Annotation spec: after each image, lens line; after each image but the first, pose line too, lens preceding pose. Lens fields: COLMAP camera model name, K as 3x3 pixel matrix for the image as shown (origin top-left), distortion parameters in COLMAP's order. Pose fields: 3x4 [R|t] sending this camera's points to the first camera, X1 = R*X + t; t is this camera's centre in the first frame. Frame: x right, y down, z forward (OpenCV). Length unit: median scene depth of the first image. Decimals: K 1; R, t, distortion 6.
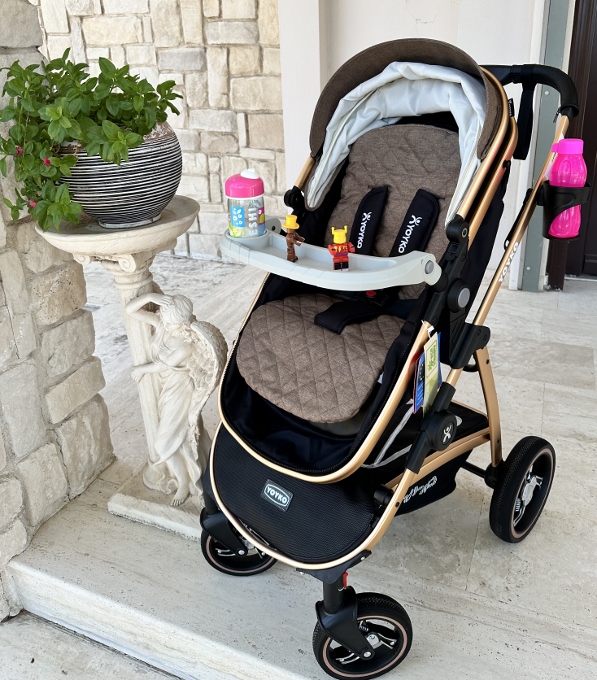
lens RADIAL K [[570.1, 0, 307.9], [0, 570.1, 270.6], [0, 0, 1]] dist [0.033697, -0.045139]
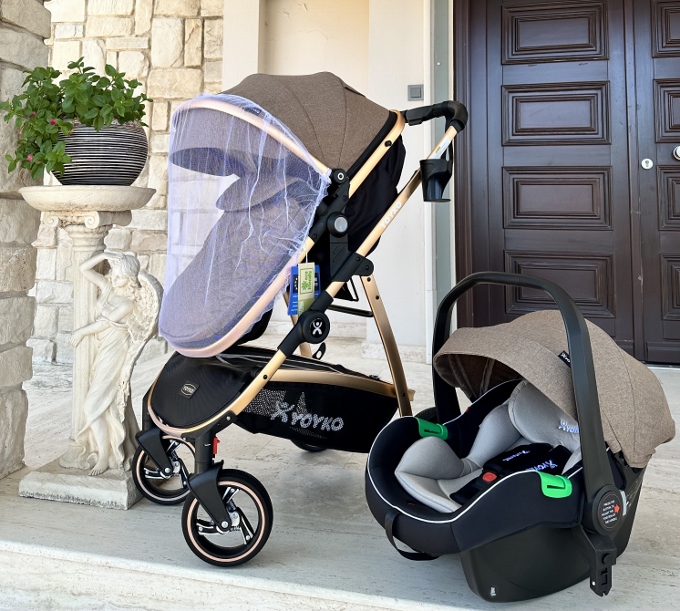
lens RADIAL K [[621.3, 0, 345.4], [0, 621.3, 171.1], [0, 0, 1]] dist [-0.005392, -0.013640]
pose [[0.984905, 0.058829, 0.162794, -0.002867], [0.017850, 0.900943, -0.433570, 0.407648], [-0.172174, 0.429931, 0.886293, -0.272289]]
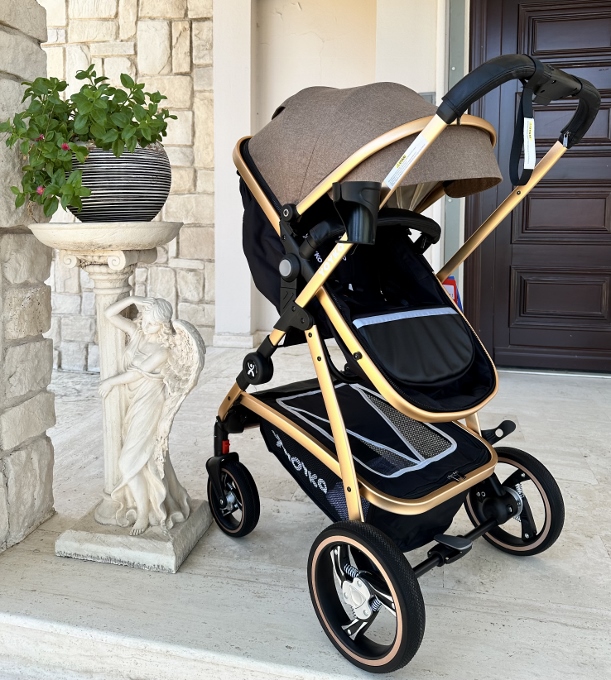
lens RADIAL K [[574.2, 0, 305.5], [0, 574.2, 265.7], [0, 0, 1]] dist [0.007809, -0.019063]
pose [[0.985957, 0.027201, 0.164770, -0.123324], [0.021255, 0.958184, -0.285364, 0.262504], [-0.165642, 0.284859, 0.944149, -0.055684]]
